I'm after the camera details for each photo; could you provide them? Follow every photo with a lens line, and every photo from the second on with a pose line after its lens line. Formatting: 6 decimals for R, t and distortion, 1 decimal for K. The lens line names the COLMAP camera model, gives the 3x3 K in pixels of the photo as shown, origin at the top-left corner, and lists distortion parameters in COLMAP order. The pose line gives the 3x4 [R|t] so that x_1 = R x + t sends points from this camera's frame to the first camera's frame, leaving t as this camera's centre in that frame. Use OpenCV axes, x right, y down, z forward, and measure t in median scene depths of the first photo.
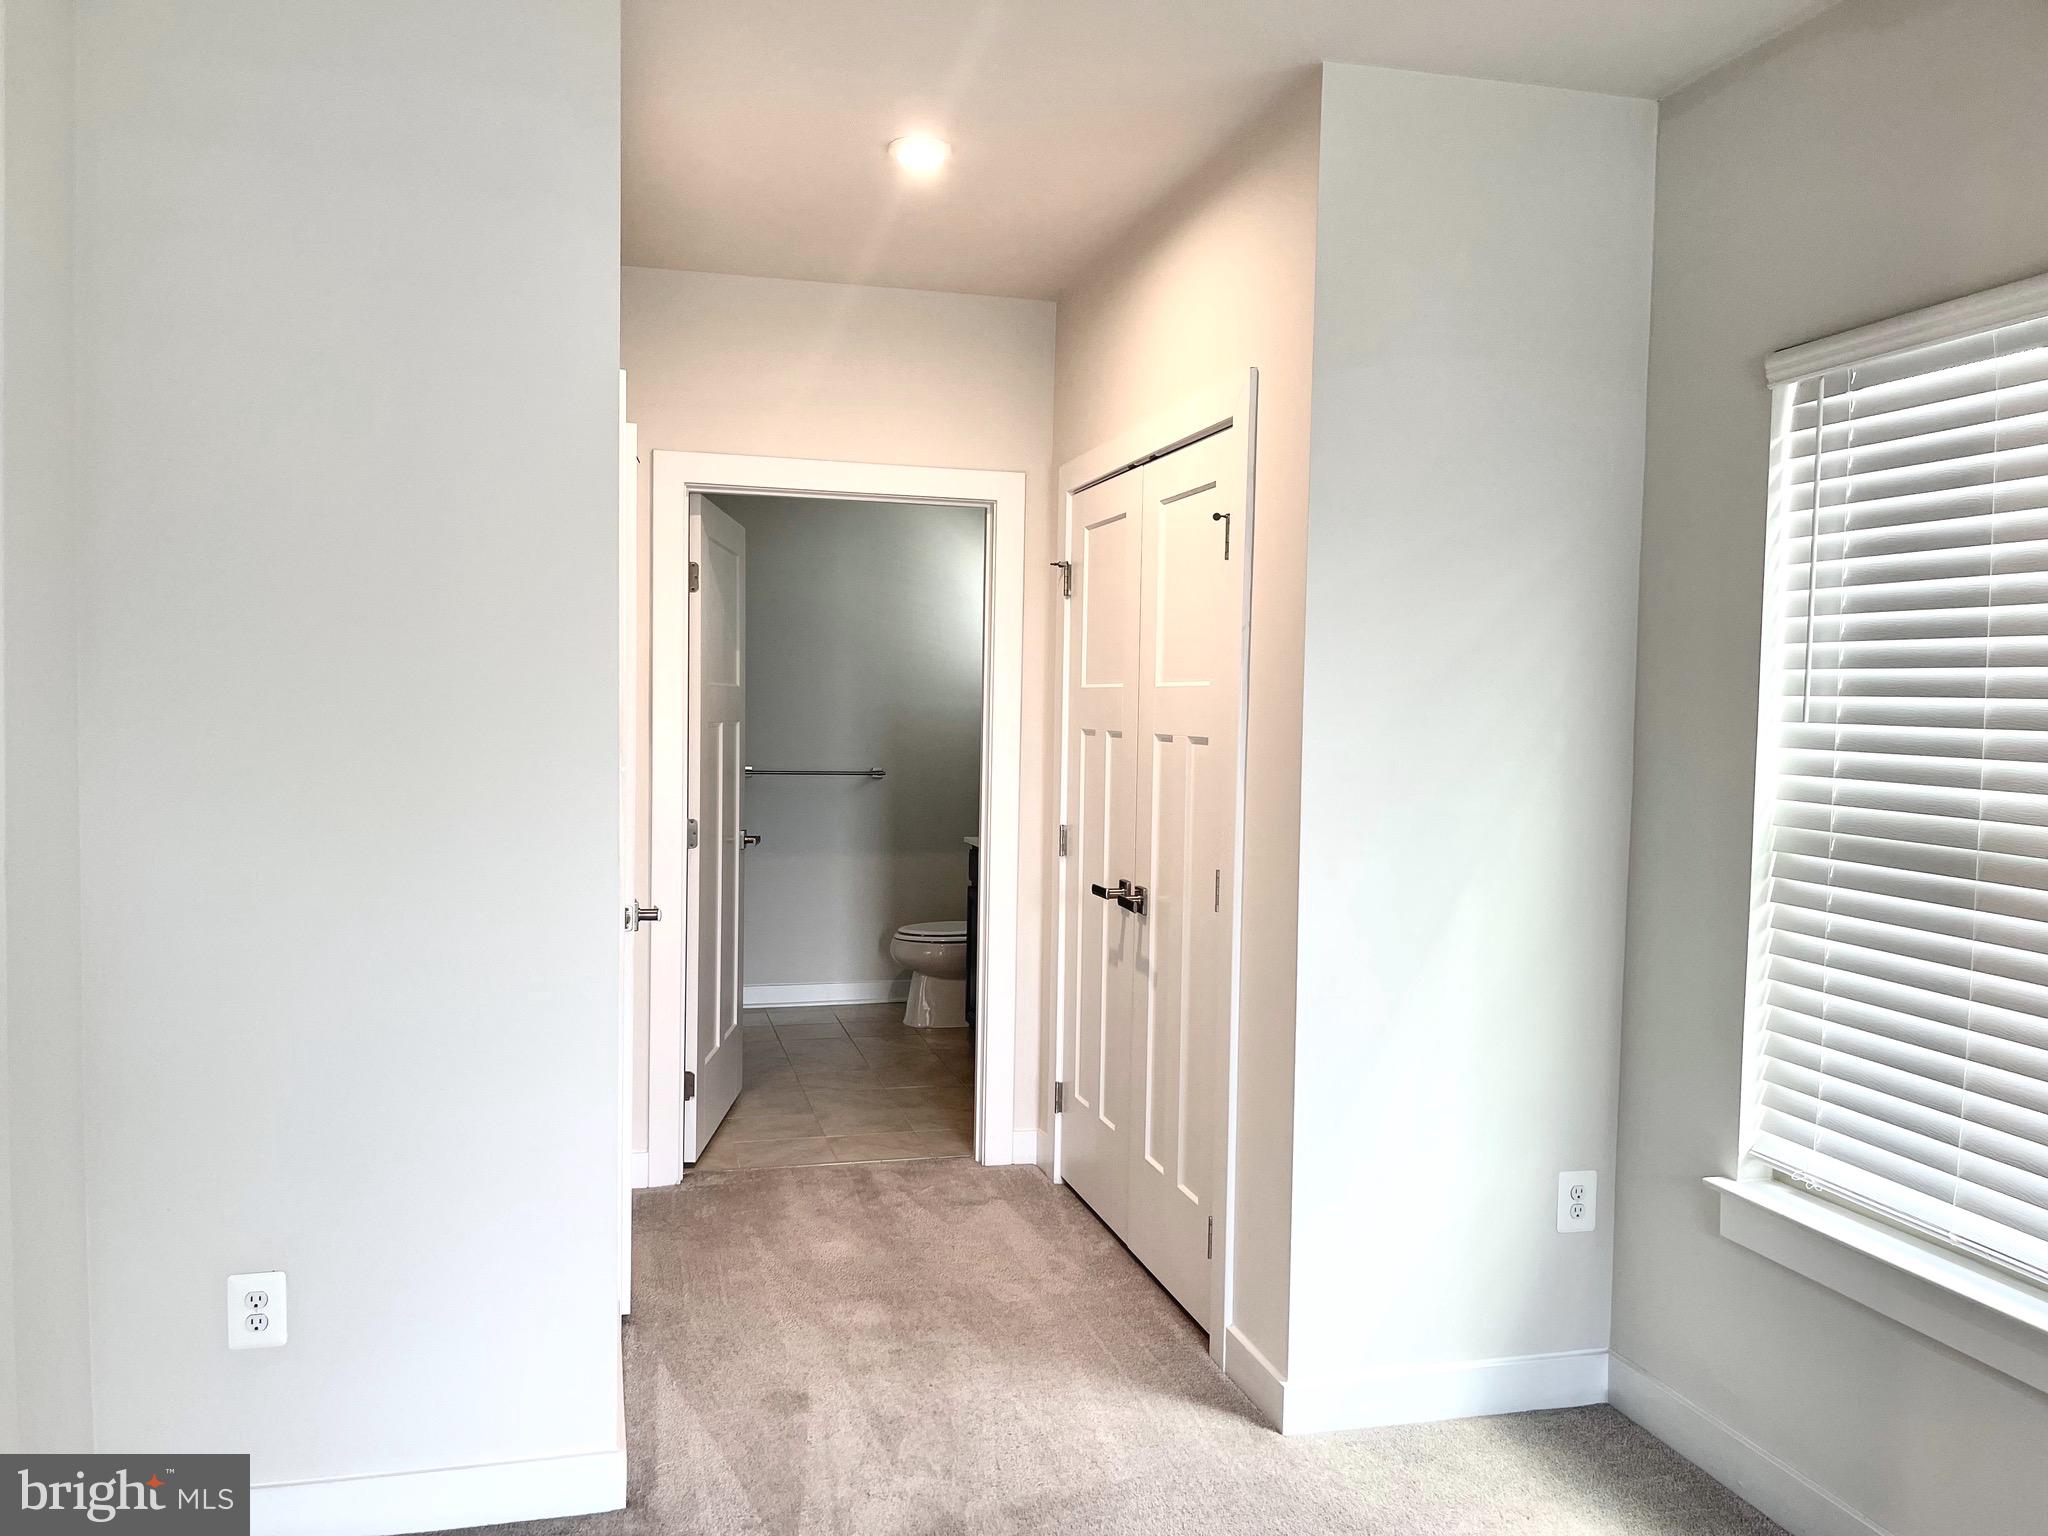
lens RADIAL K [[1546.8, 0, 1004.2], [0, 1546.8, 775.3], [0, 0, 1]] dist [0.071537, -0.092409]
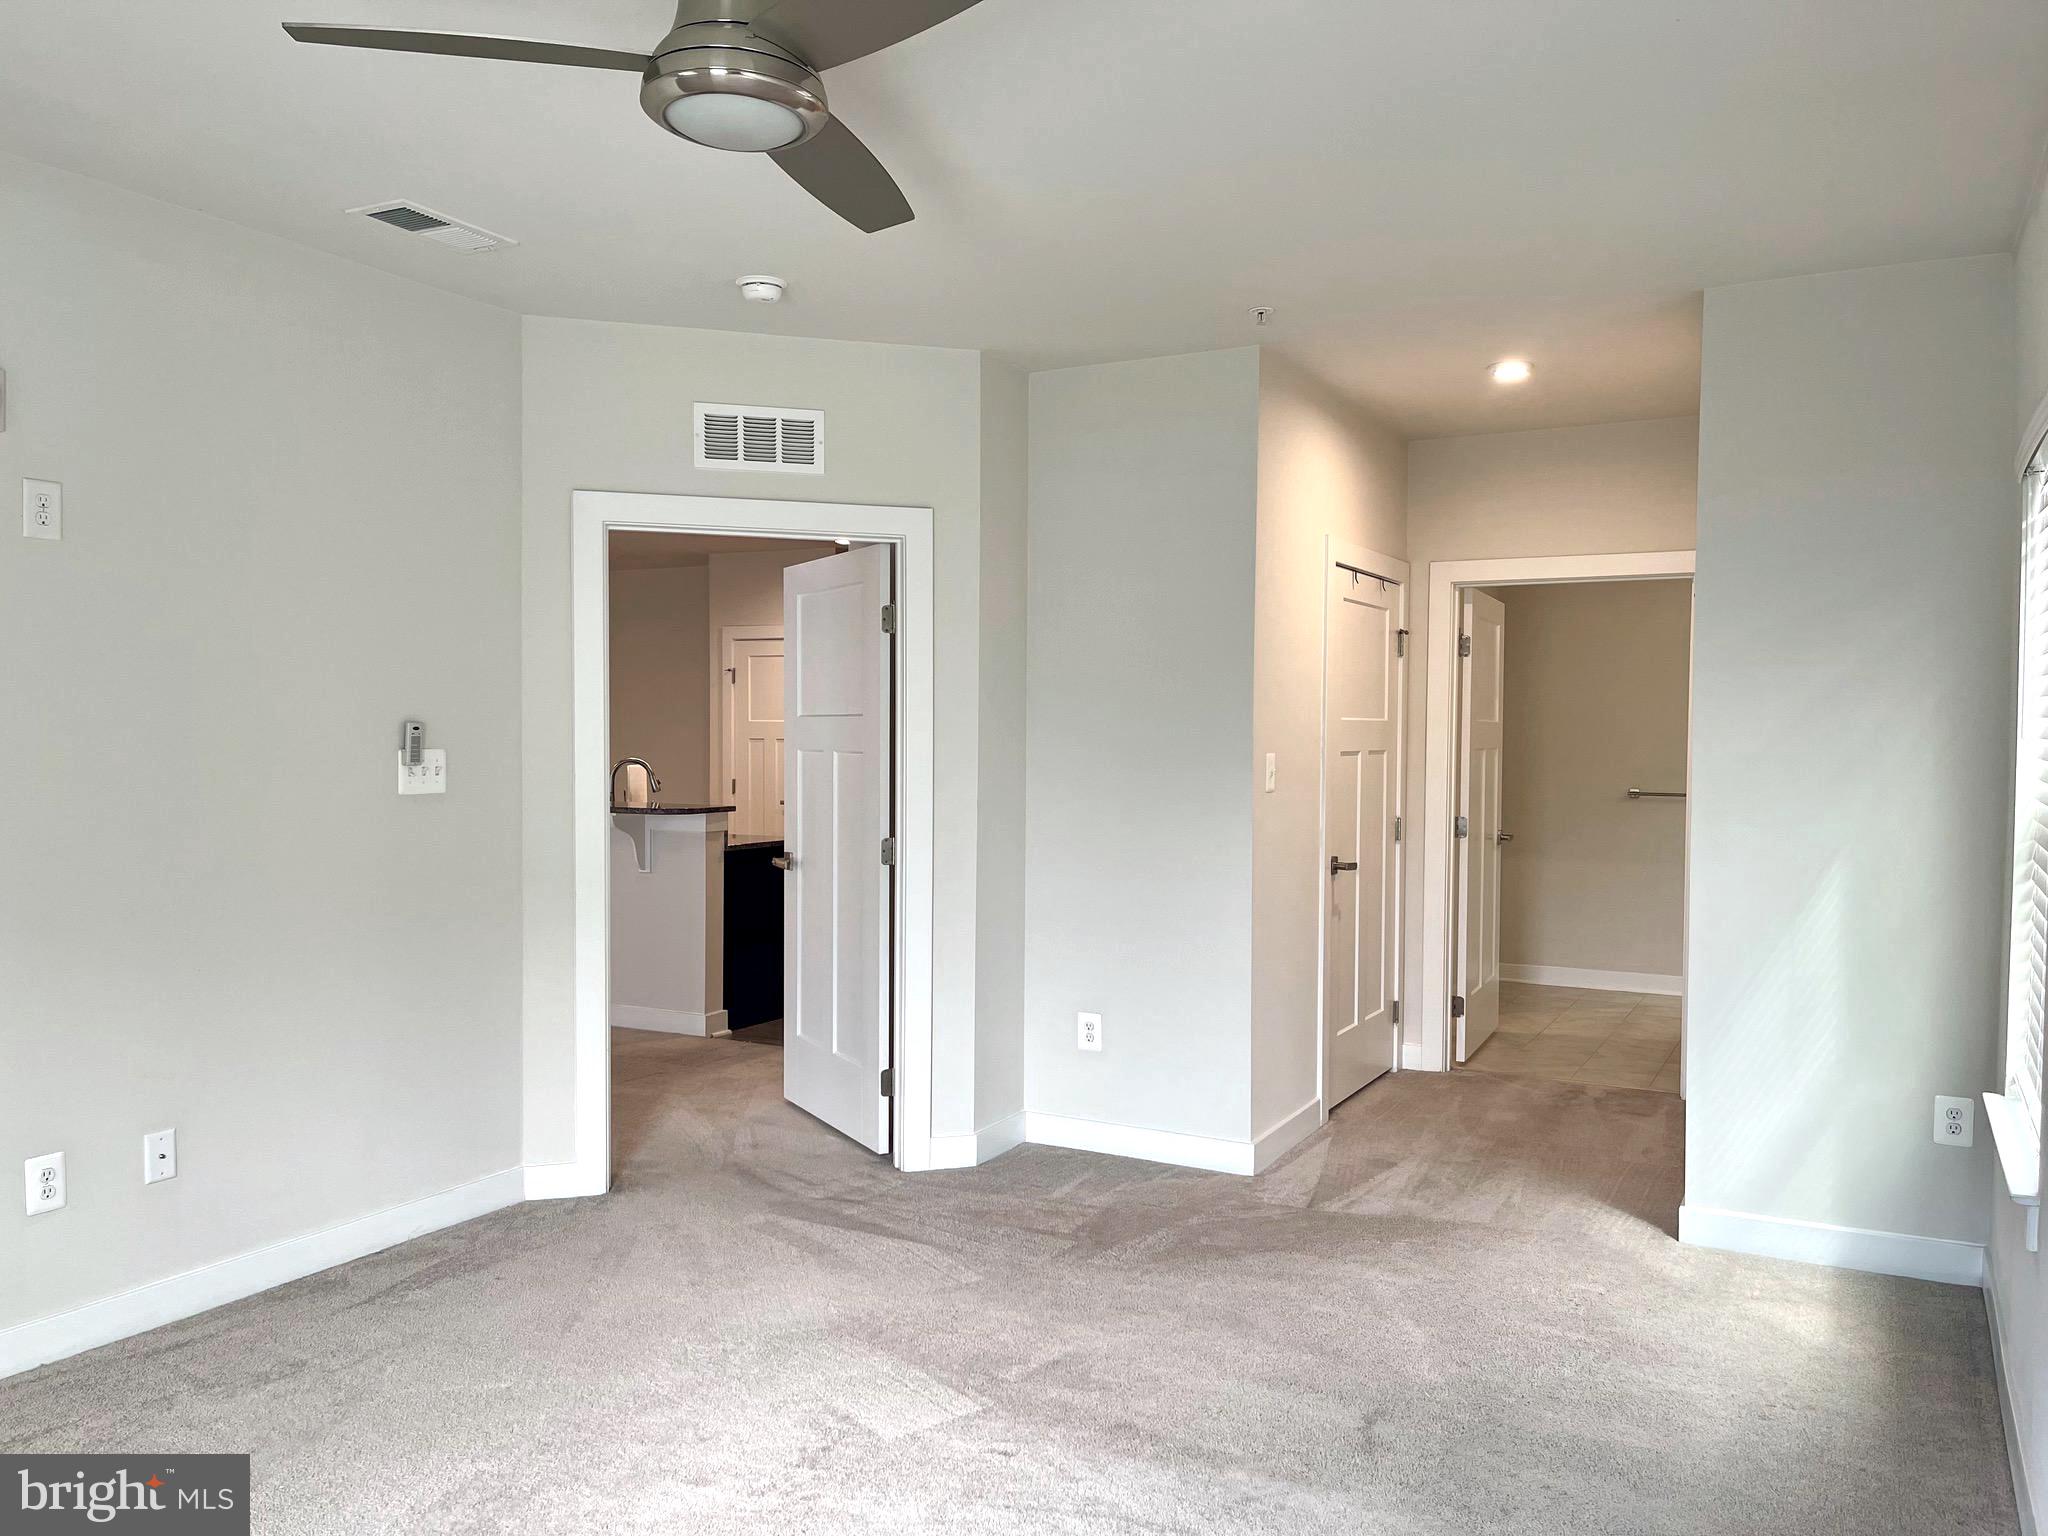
lens RADIAL K [[1546.8, 0, 1004.2], [0, 1546.8, 775.3], [0, 0, 1]] dist [0.071537, -0.092409]
pose [[0.729994, 0.011152, -0.683362, 0.673246], [-0.029537, 0.999447, -0.015242, 0.035973], [0.682815, 0.031311, 0.729920, -0.457575]]
